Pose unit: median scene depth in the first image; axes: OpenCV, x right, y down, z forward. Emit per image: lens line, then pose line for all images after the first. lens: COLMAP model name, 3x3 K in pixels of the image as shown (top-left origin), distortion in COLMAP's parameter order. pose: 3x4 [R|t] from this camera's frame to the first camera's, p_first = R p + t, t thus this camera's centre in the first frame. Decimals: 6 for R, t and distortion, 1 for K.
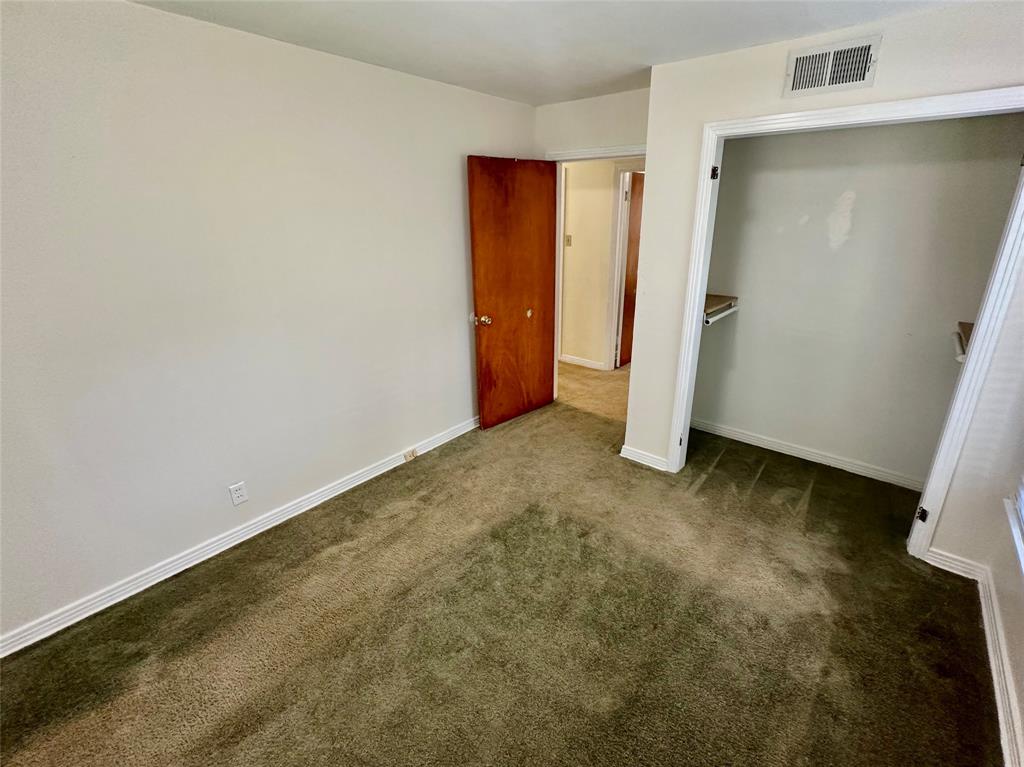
lens RADIAL K [[463.4, 0, 518.0], [0, 463.4, 361.0], [0, 0, 1]] dist [0.005284, -0.000025]
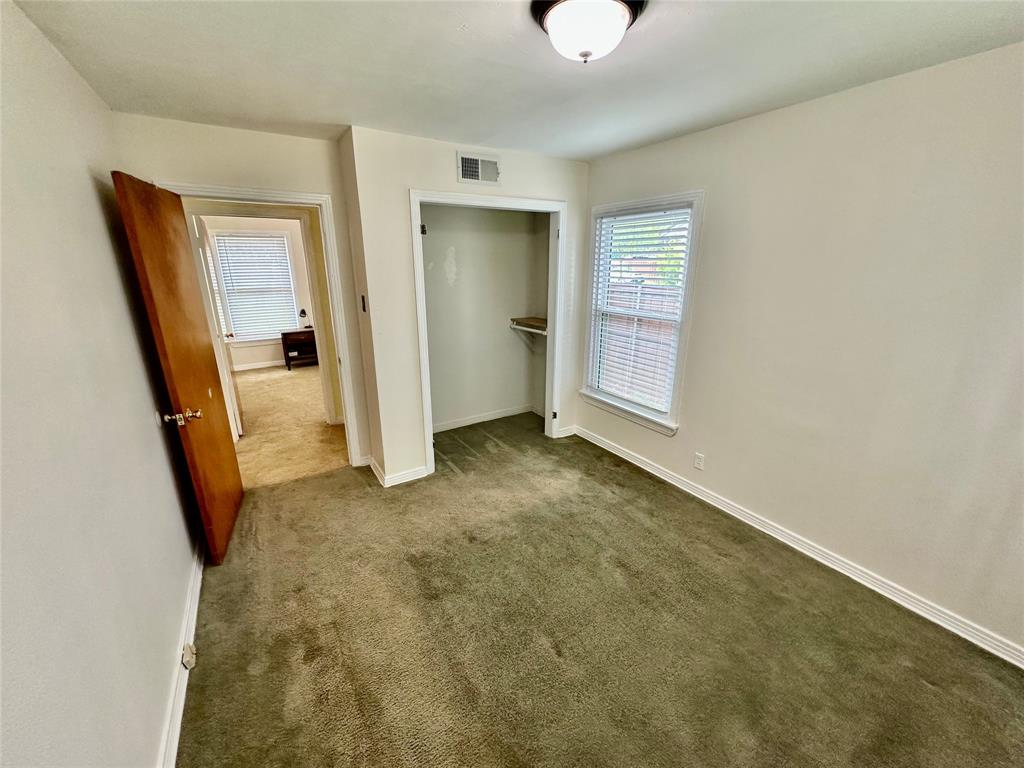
lens RADIAL K [[408.5, 0, 509.5], [0, 408.5, 389.2], [0, 0, 1]] dist [-0.005749, 0.001028]
pose [[0.318196, -0.283337, 0.904694, -0.602275], [0.294159, 0.936701, 0.189901, -0.130554], [-0.901233, 0.205698, 0.381401, 0.423746]]
